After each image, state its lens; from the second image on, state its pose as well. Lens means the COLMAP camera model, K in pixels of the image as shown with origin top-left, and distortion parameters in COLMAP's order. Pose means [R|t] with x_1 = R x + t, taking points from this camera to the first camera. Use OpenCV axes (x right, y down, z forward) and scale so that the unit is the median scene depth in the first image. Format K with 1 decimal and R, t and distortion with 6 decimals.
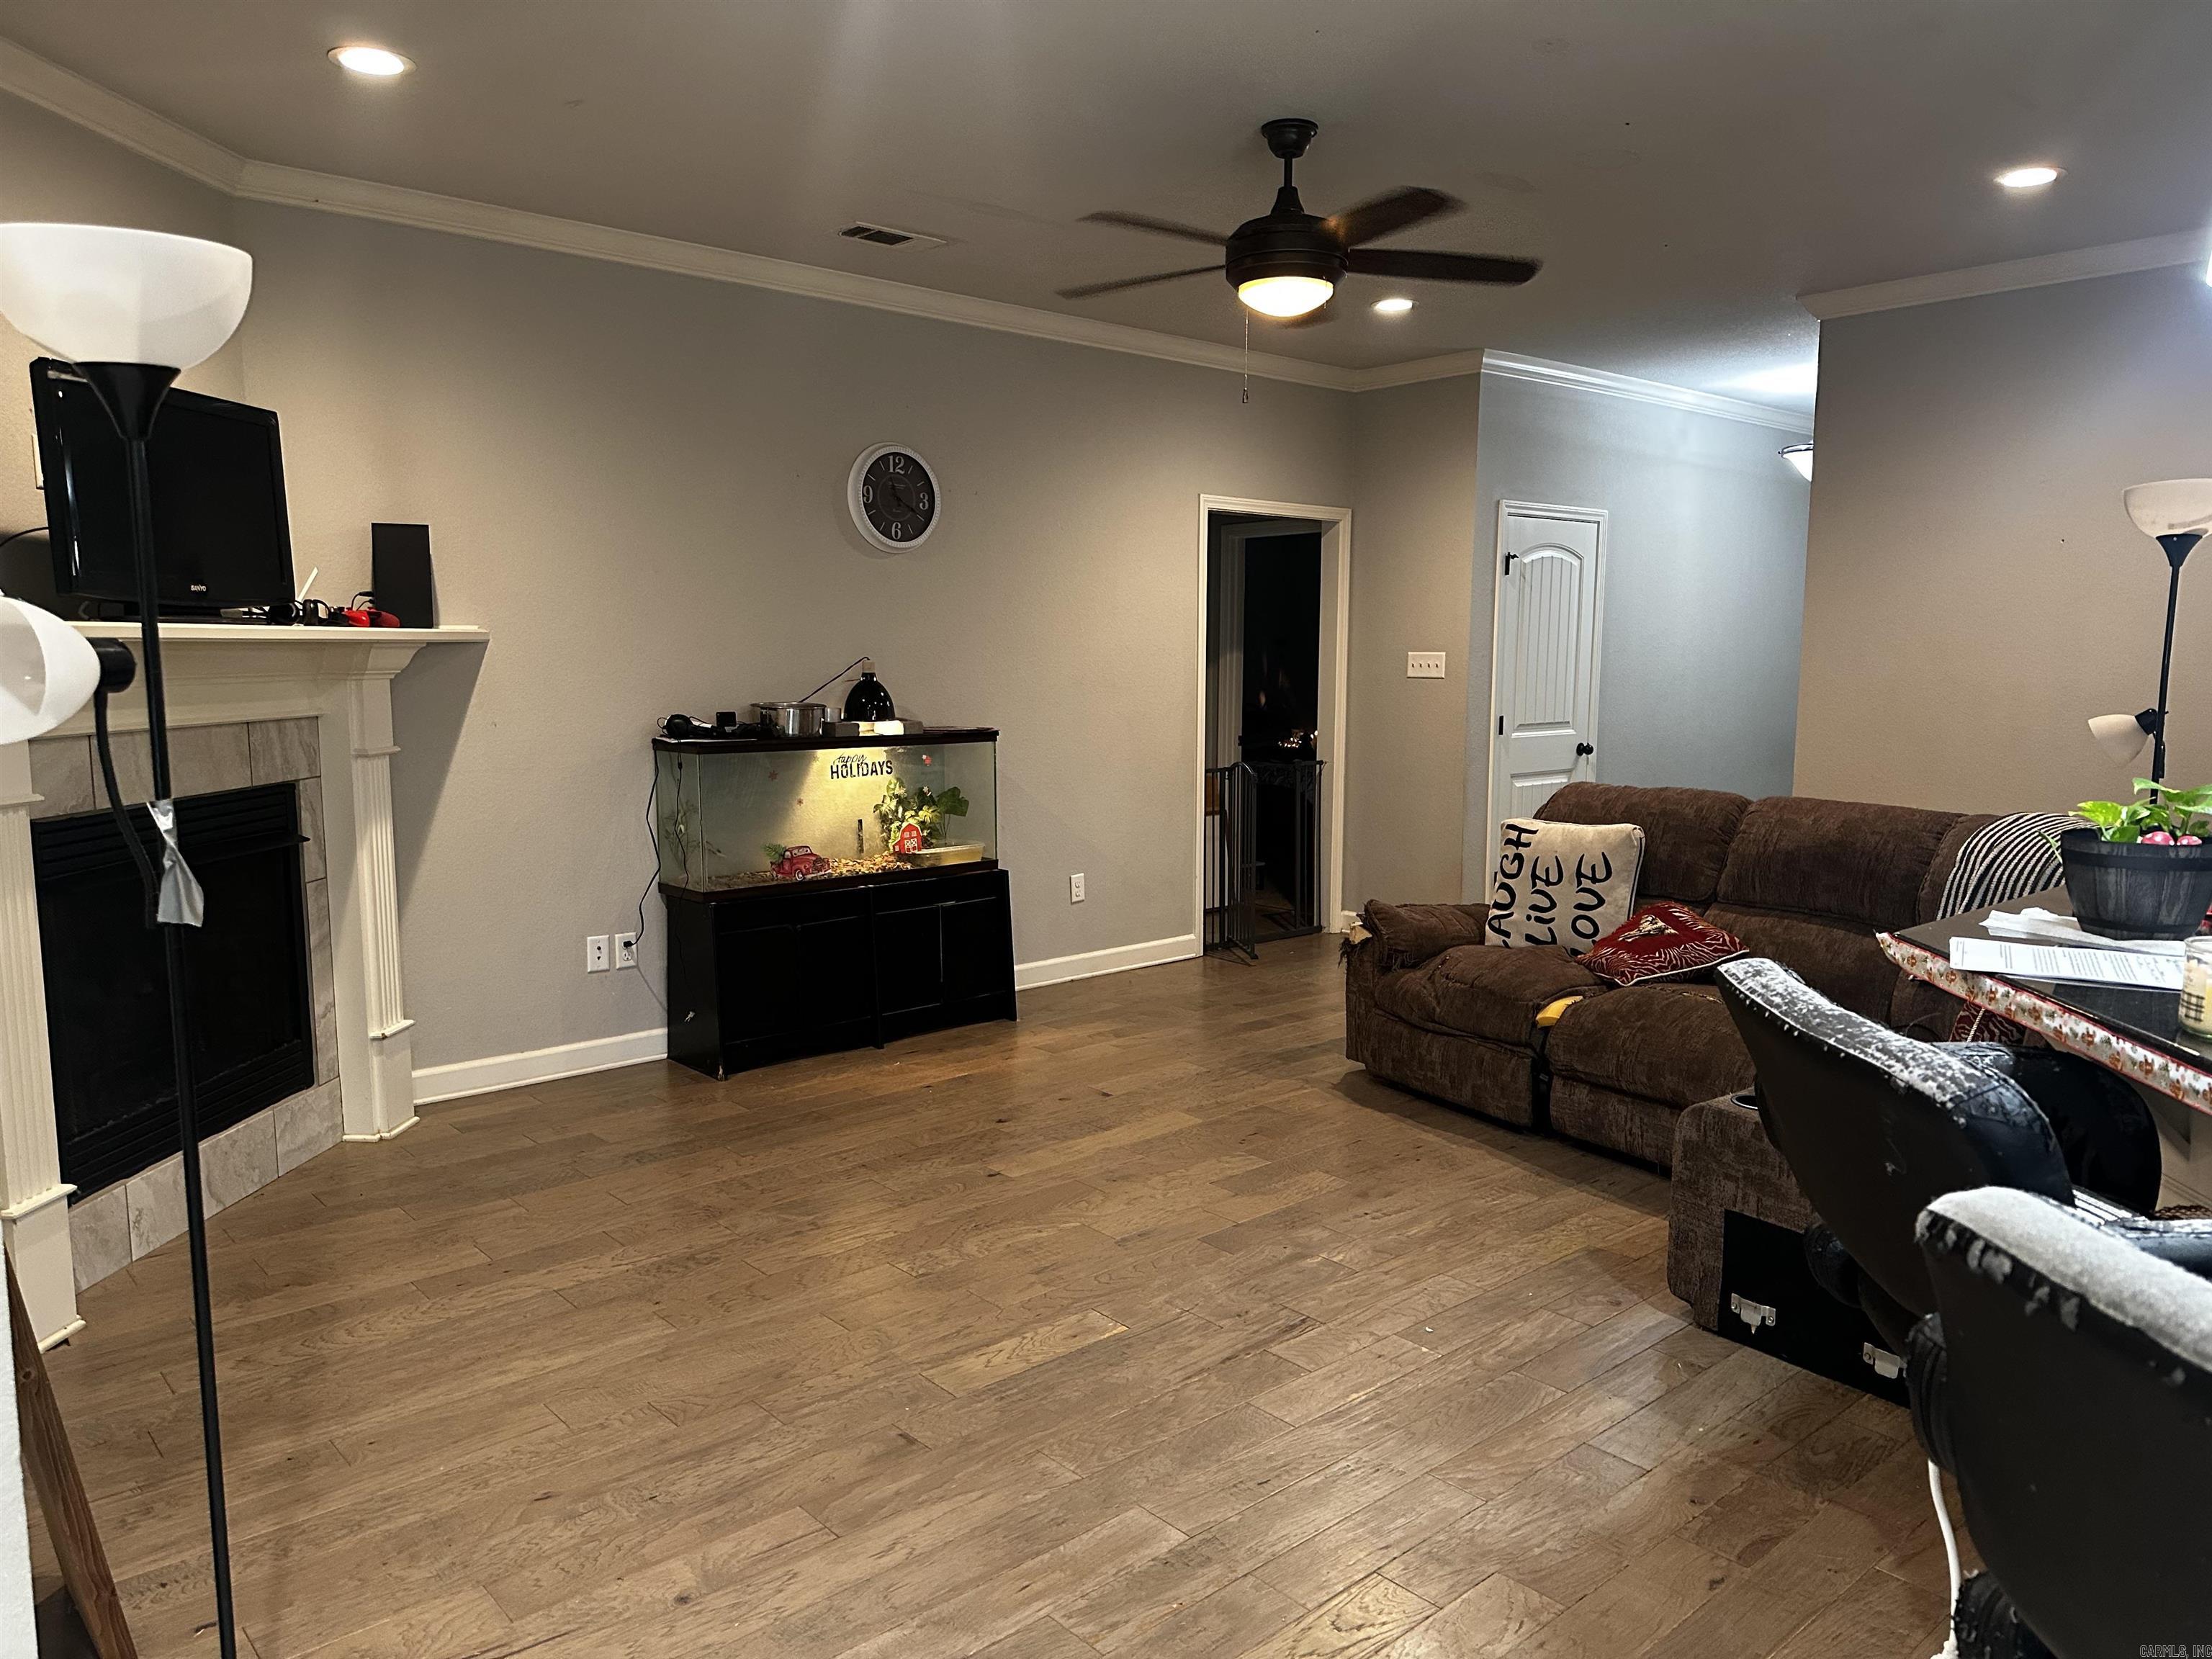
lens RADIAL K [[1541.1, 0, 1106.0], [0, 1541.1, 829.5], [0, 0, 1]] dist [0.141125, -0.262789]
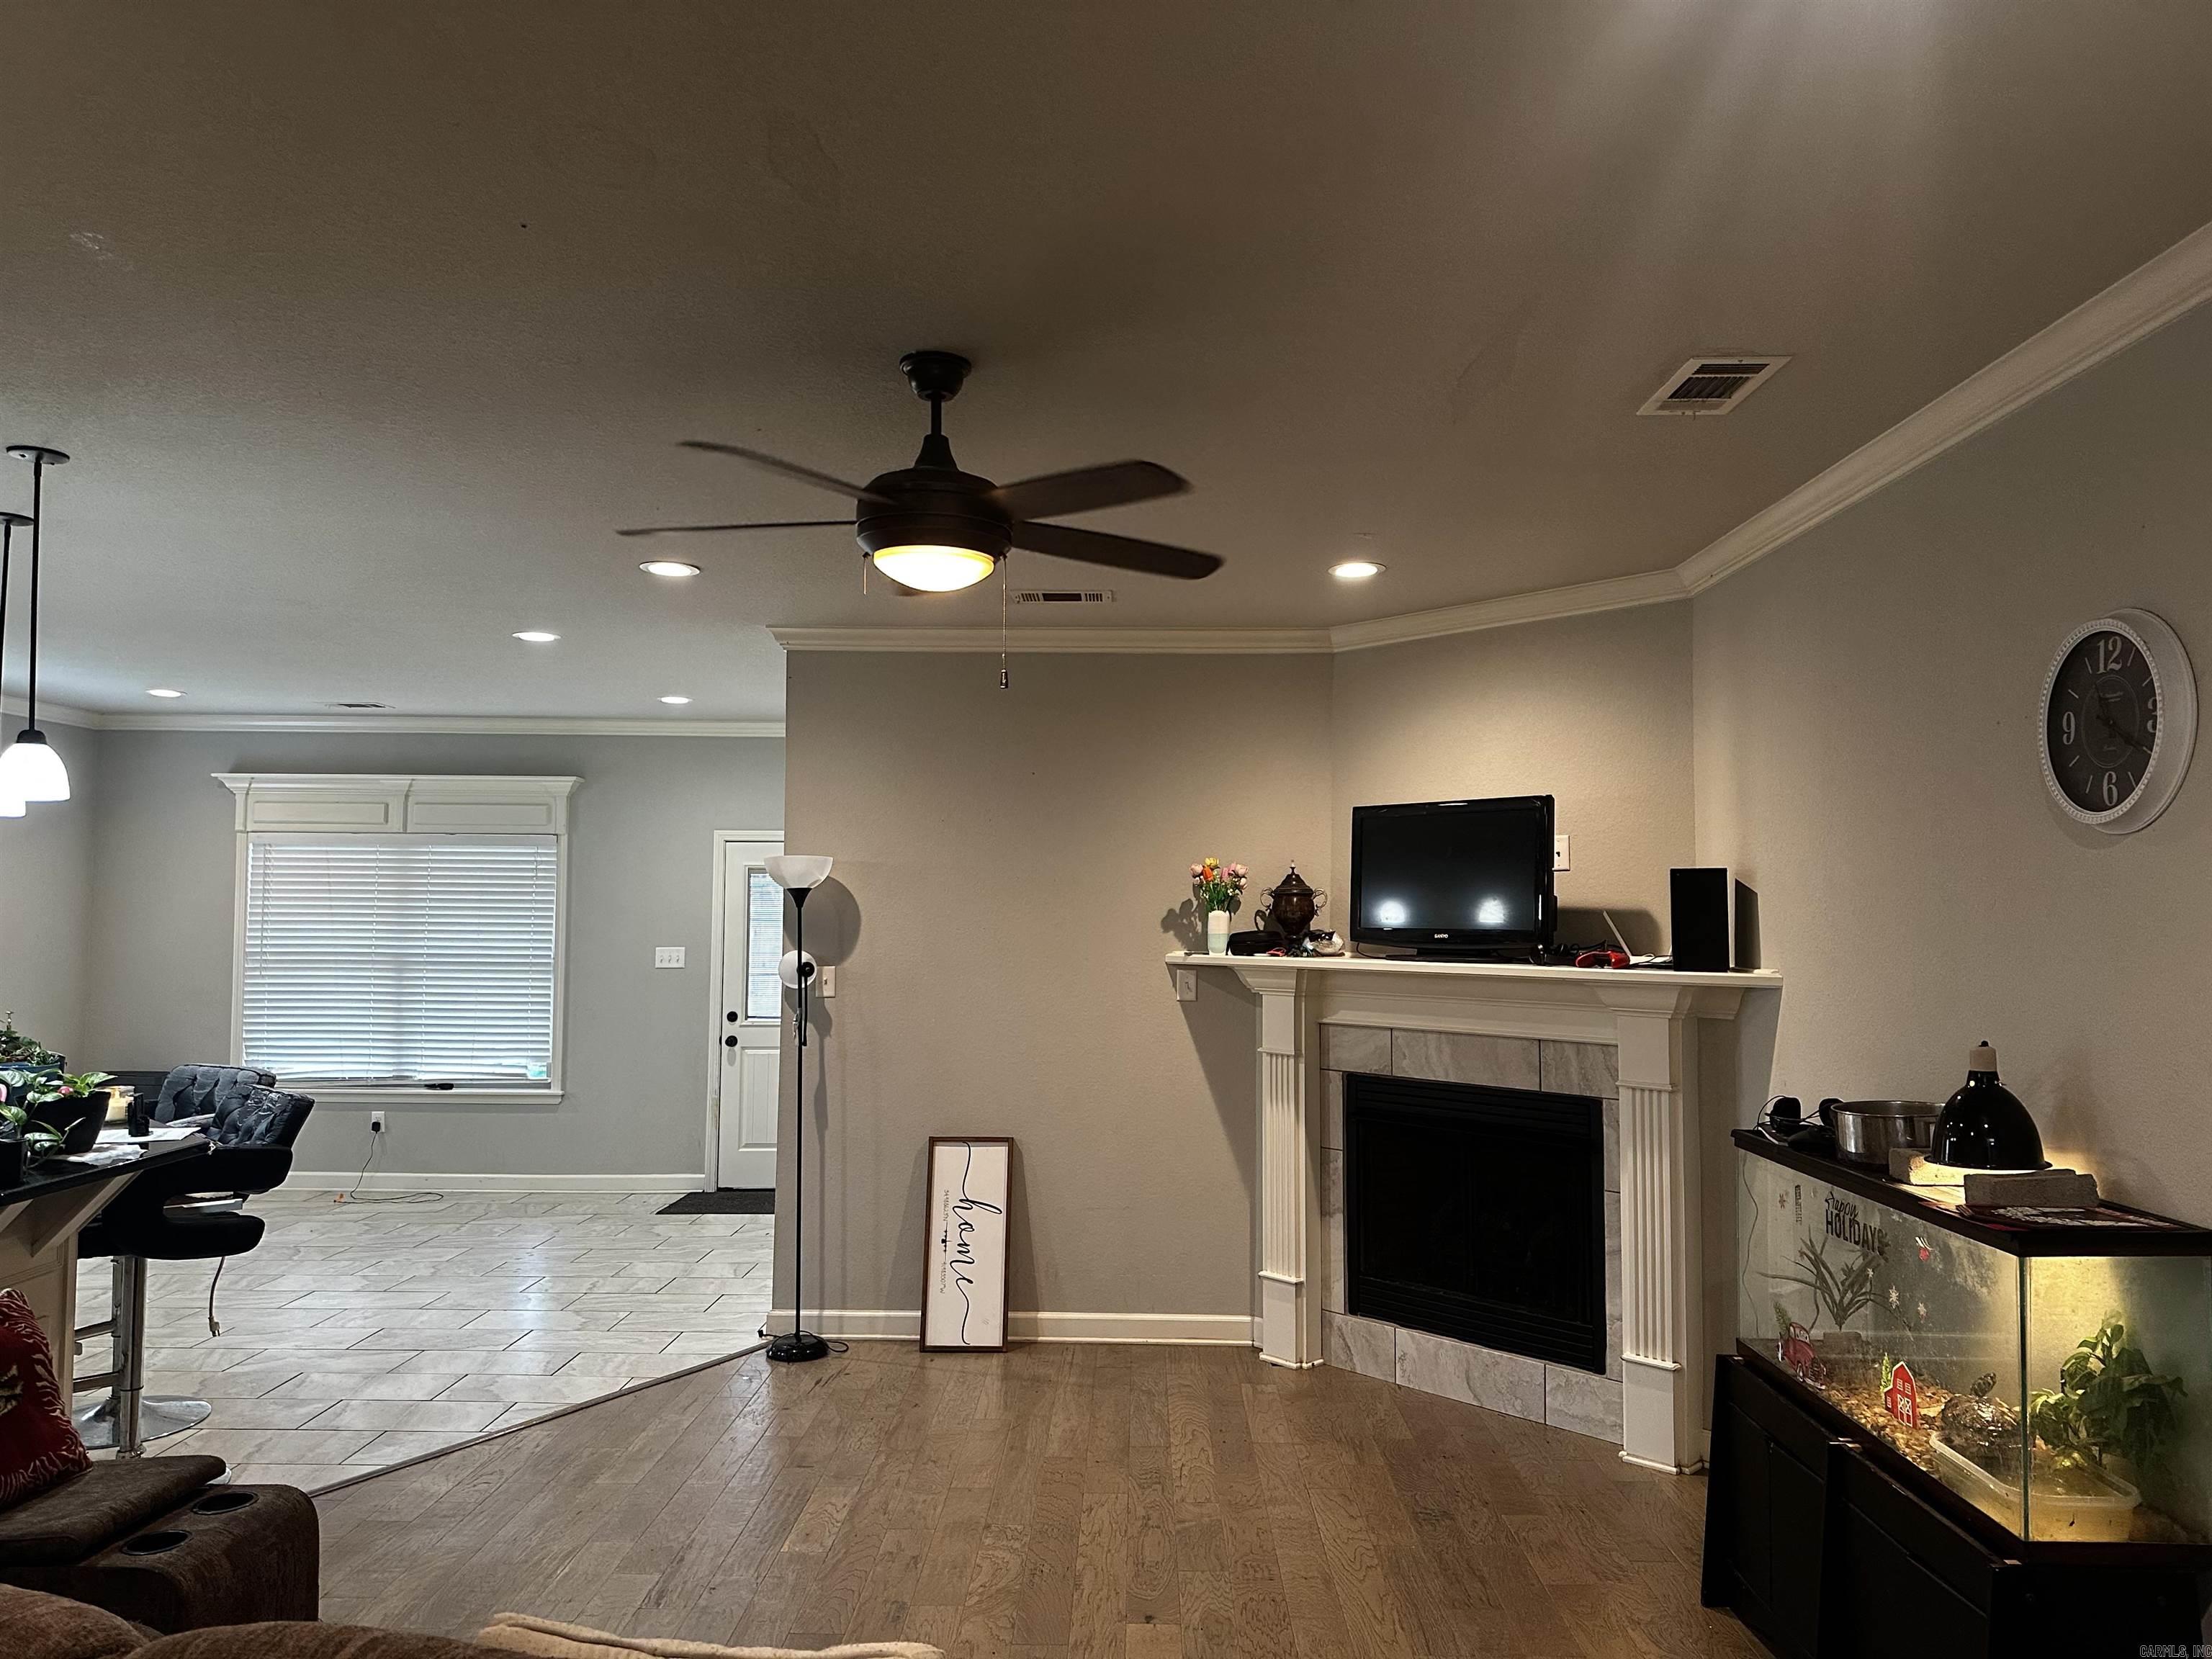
lens RADIAL K [[1533.5, 0, 1106.0], [0, 1533.5, 829.5], [0, 0, 1]] dist [0.109847, -0.141419]
pose [[-0.677015, -0.047735, -0.734420, 0.557813], [-0.093828, 0.995350, 0.021800, -0.210696], [0.729964, 0.083668, -0.678345, 1.439167]]
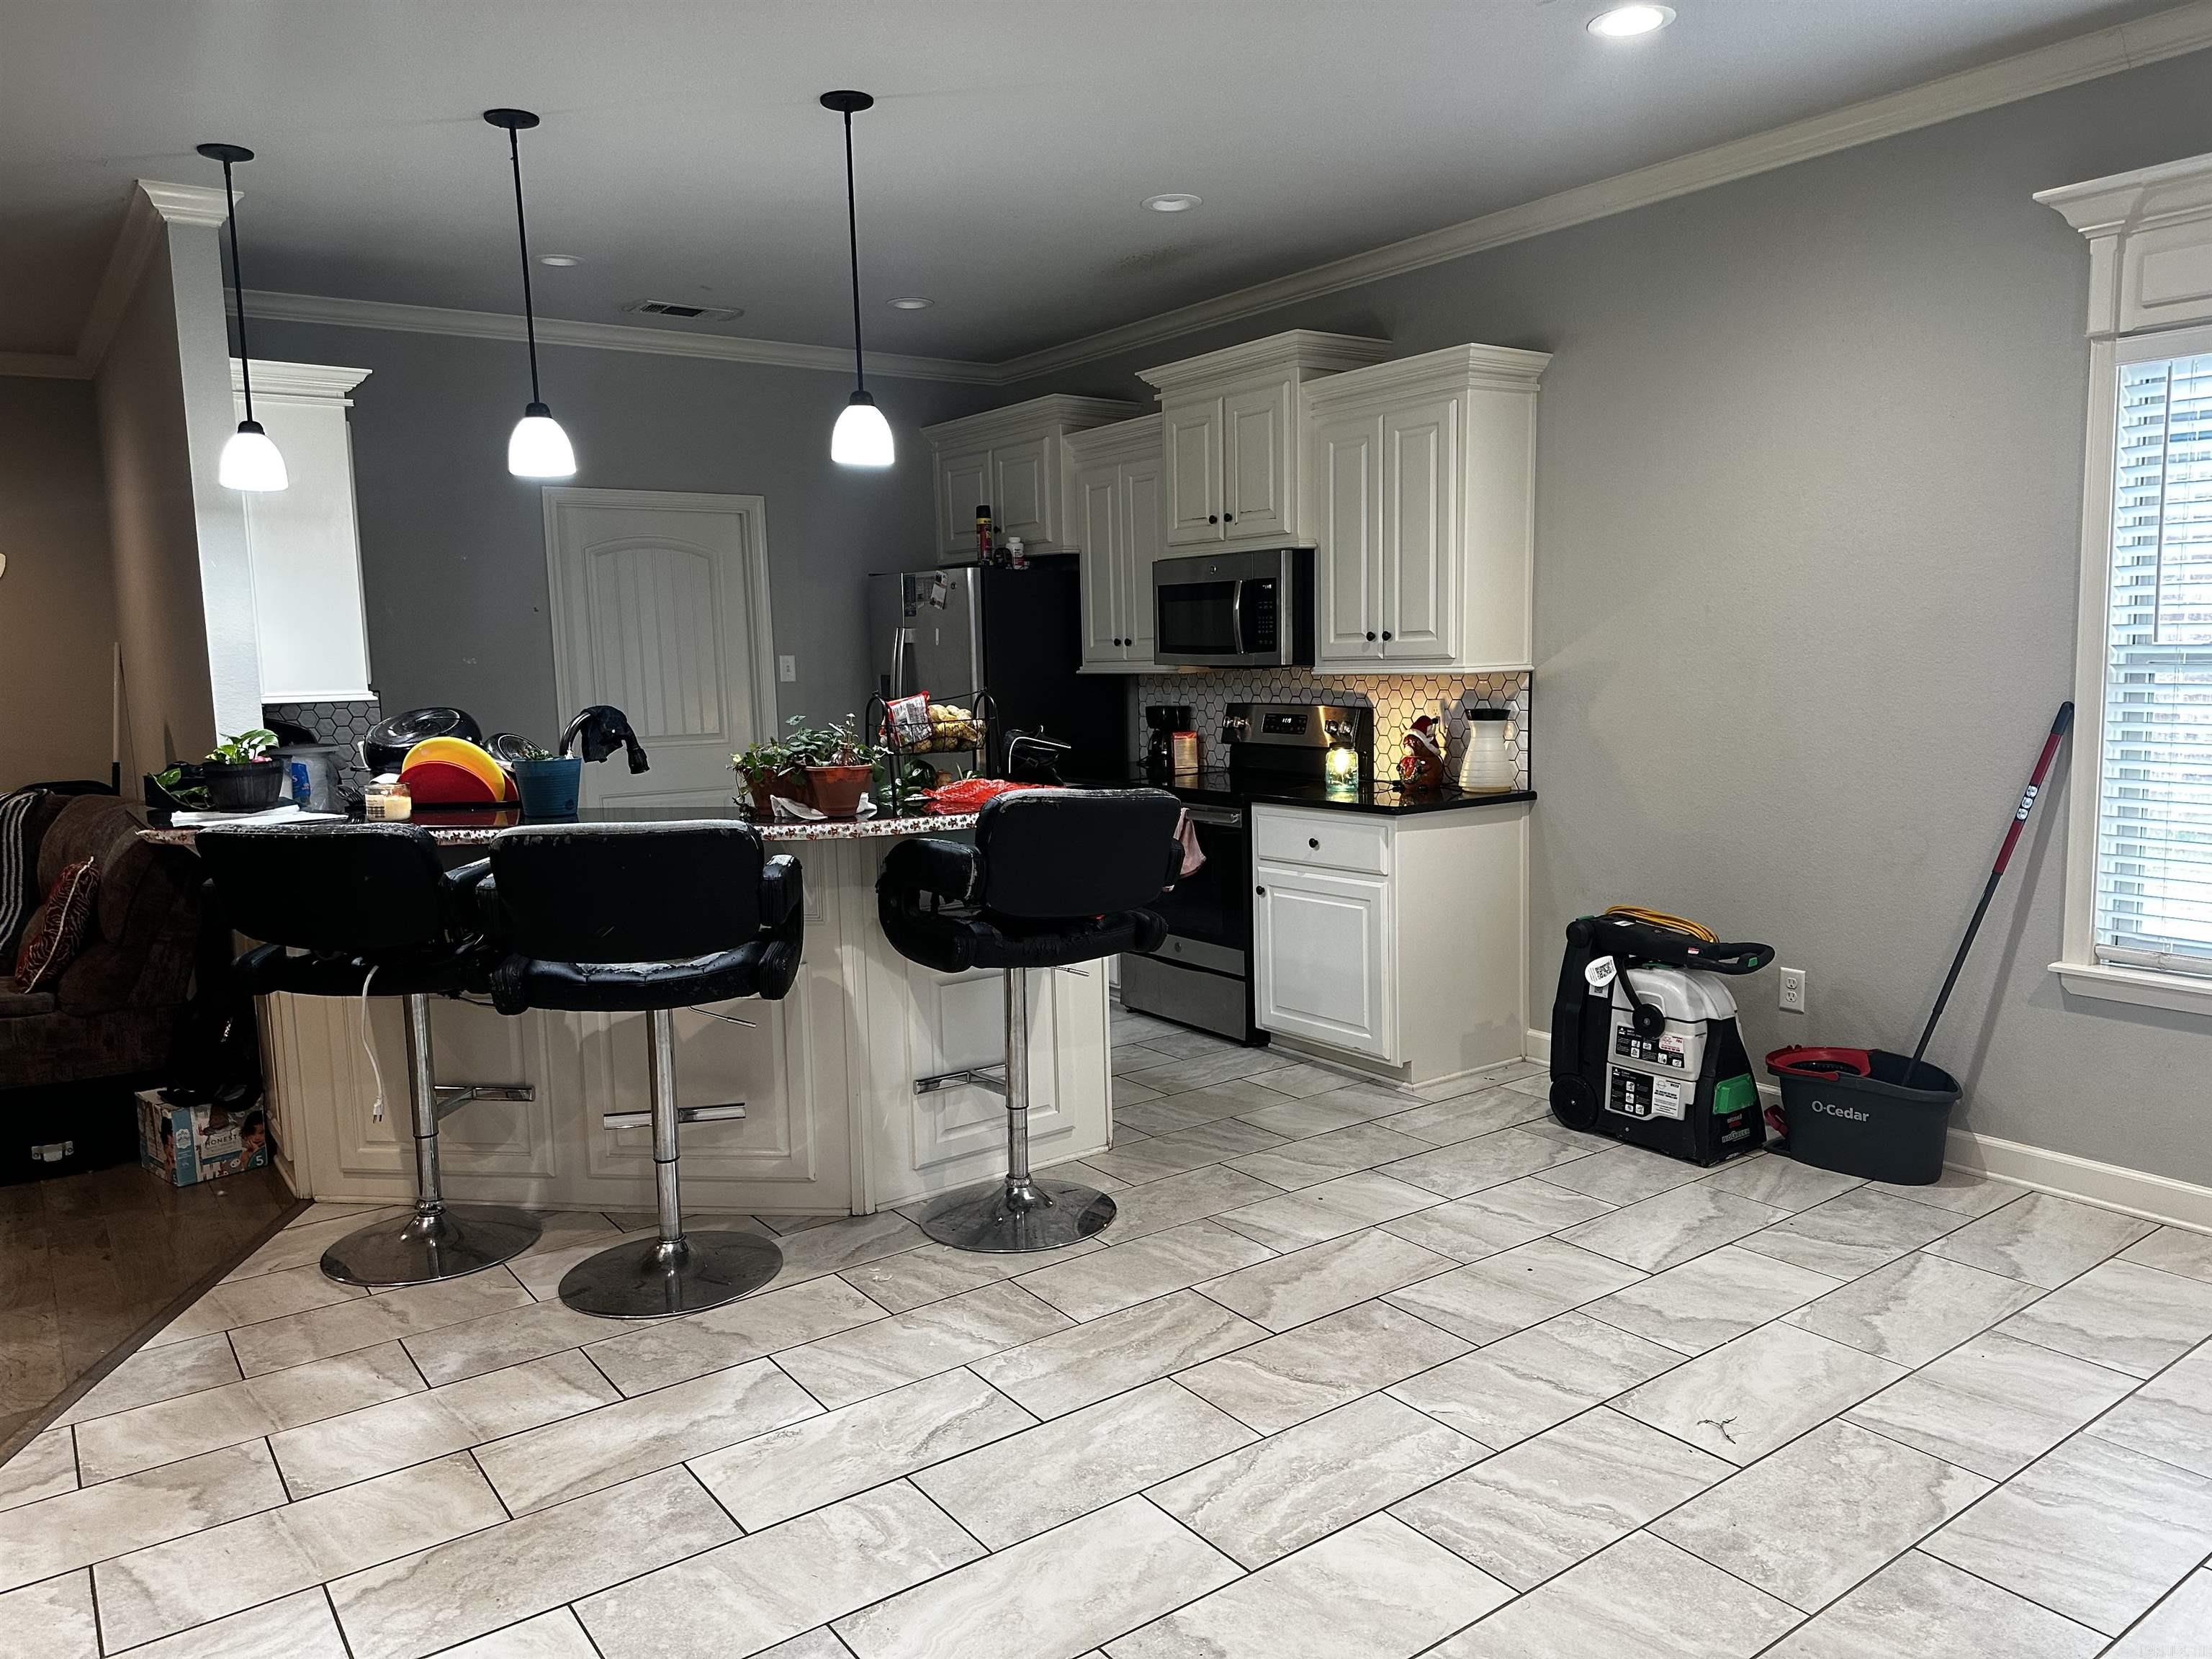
lens RADIAL K [[1533.5, 0, 1106.0], [0, 1533.5, 829.5], [0, 0, 1]] dist [0.109847, -0.141419]
pose [[0.100174, -0.130220, 0.986412, -0.549127], [0.141280, 0.983215, 0.115450, 0.006183], [-0.984888, 0.127795, 0.116890, -0.128198]]
